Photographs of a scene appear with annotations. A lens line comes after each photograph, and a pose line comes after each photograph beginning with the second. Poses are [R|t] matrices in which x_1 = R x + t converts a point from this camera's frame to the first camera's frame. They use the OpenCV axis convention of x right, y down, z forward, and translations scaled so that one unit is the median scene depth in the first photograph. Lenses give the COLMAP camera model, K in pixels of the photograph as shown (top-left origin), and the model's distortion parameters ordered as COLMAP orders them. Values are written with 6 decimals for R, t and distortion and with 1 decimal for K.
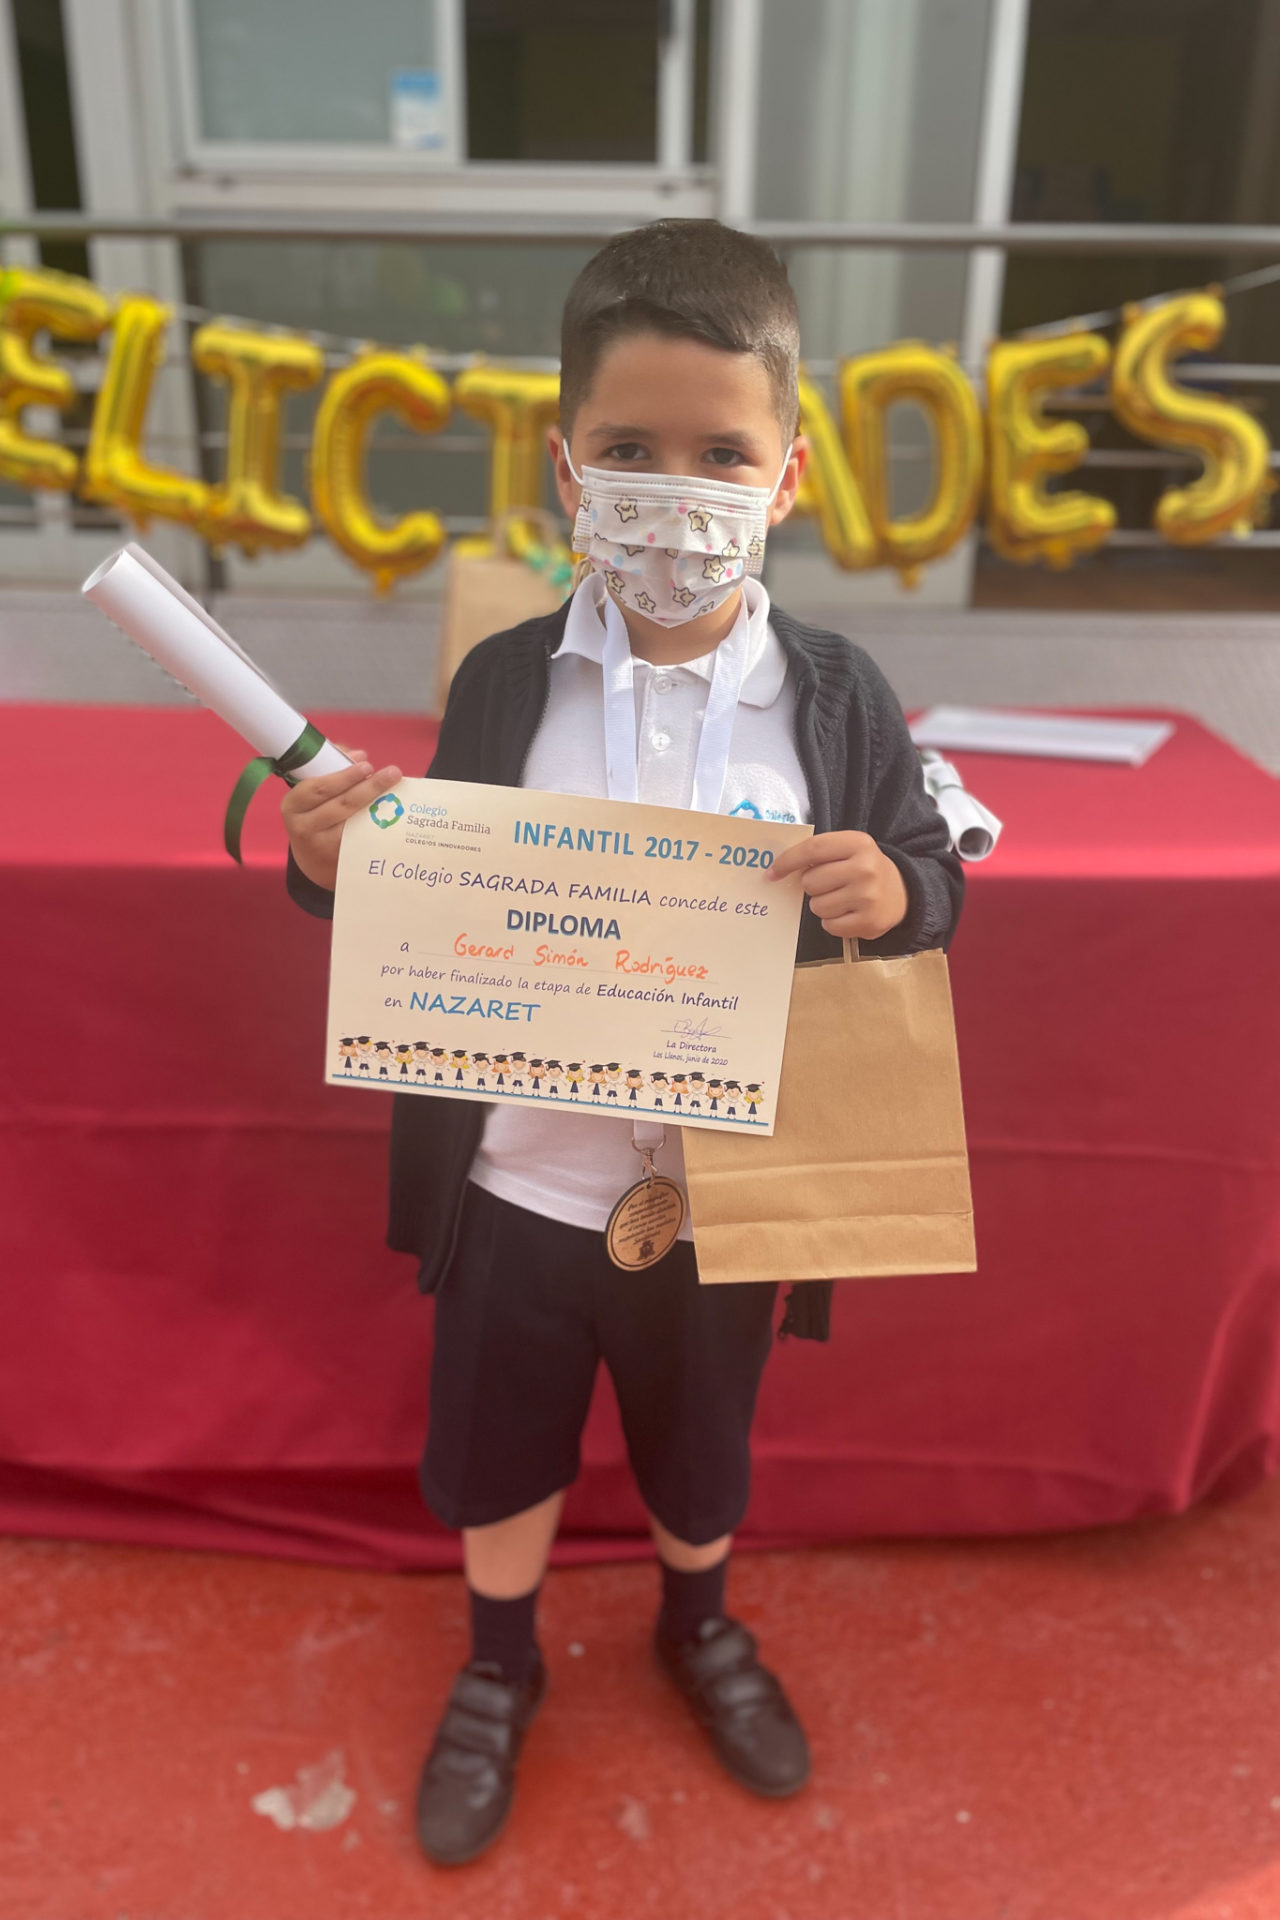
lens RADIAL K [[1444.2, 0, 658.4], [0, 1444.2, 954.5], [0, 0, 1]] dist [0.079166, -0.108402]
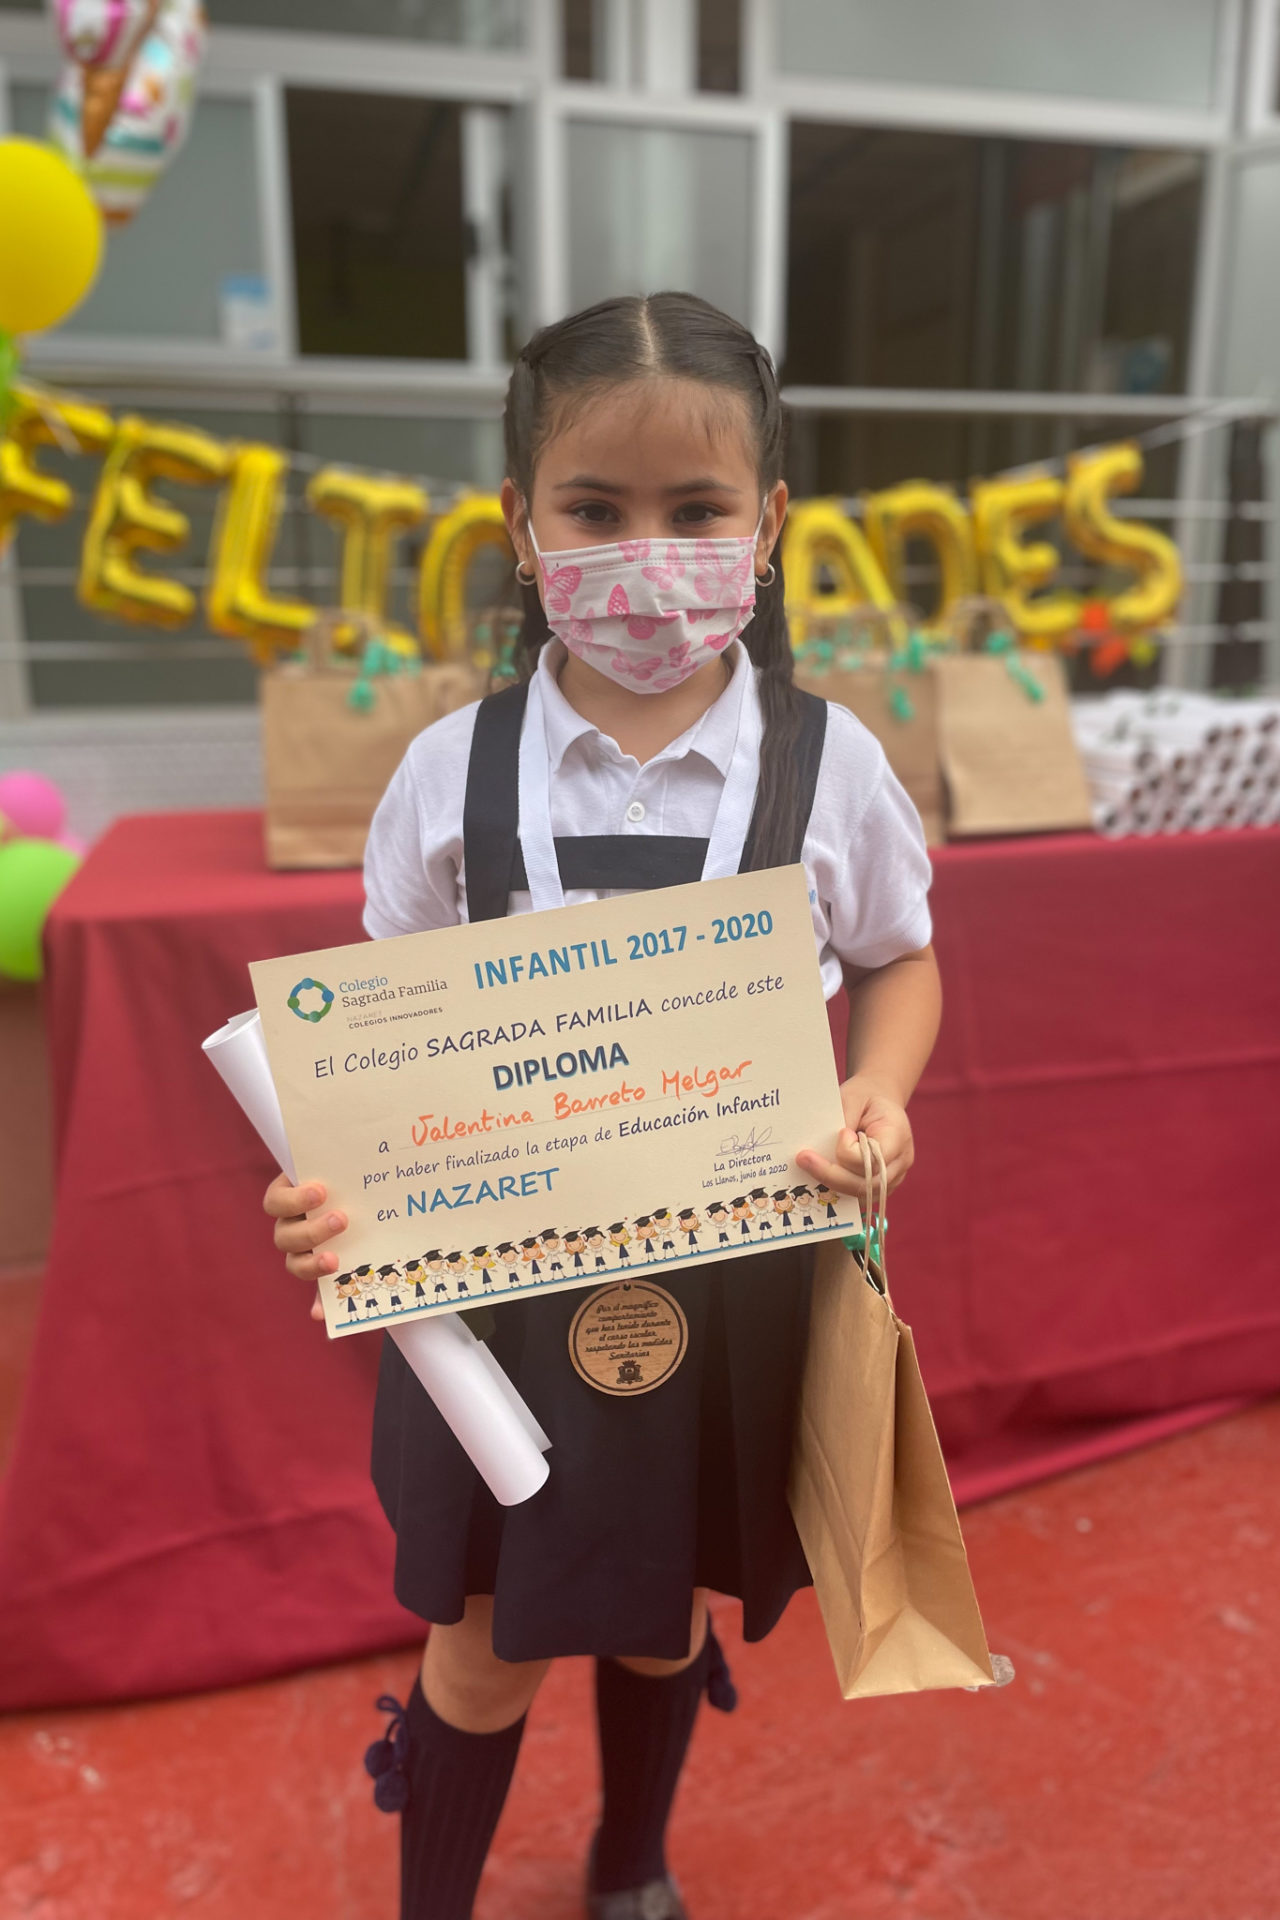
lens RADIAL K [[1444.2, 0, 641.2], [0, 1444.2, 953.9], [0, 0, 1]] dist [0.079166, -0.108402]
pose [[0.957108, -0.088884, 0.275760, -0.419454], [0.124236, 0.985744, -0.113469, 0.075475], [-0.261744, 0.142862, 0.954506, -0.044320]]
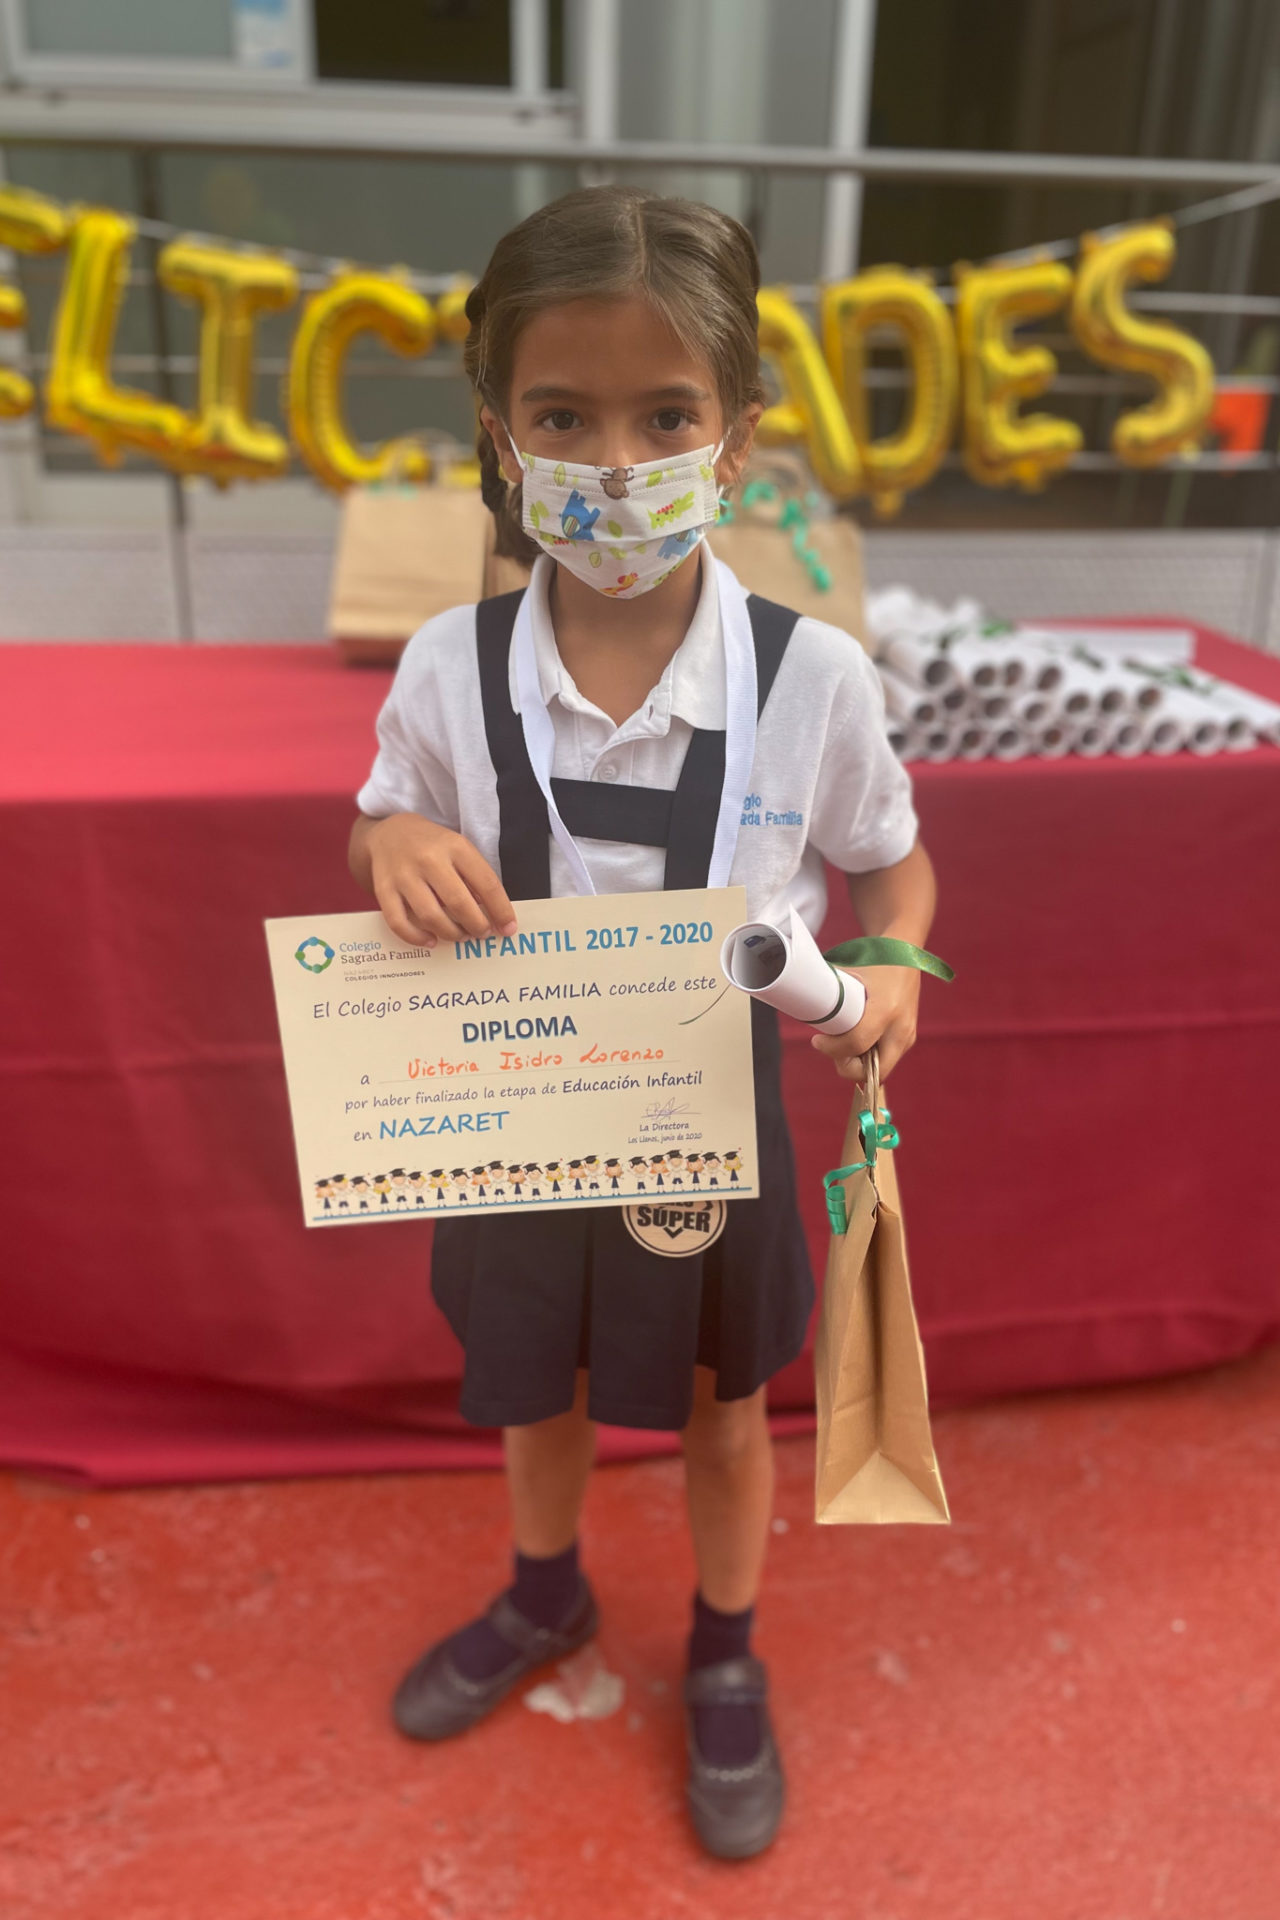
lens RADIAL K [[1444.2, 0, 647.1], [0, 1444.2, 953.5], [0, 0, 1]] dist [0.079166, -0.108402]
pose [[0.986781, -0.058583, 0.151101, -0.178641], [0.053531, 0.997869, 0.037297, 0.013963], [-0.152964, -0.028716, 0.987814, -0.003462]]
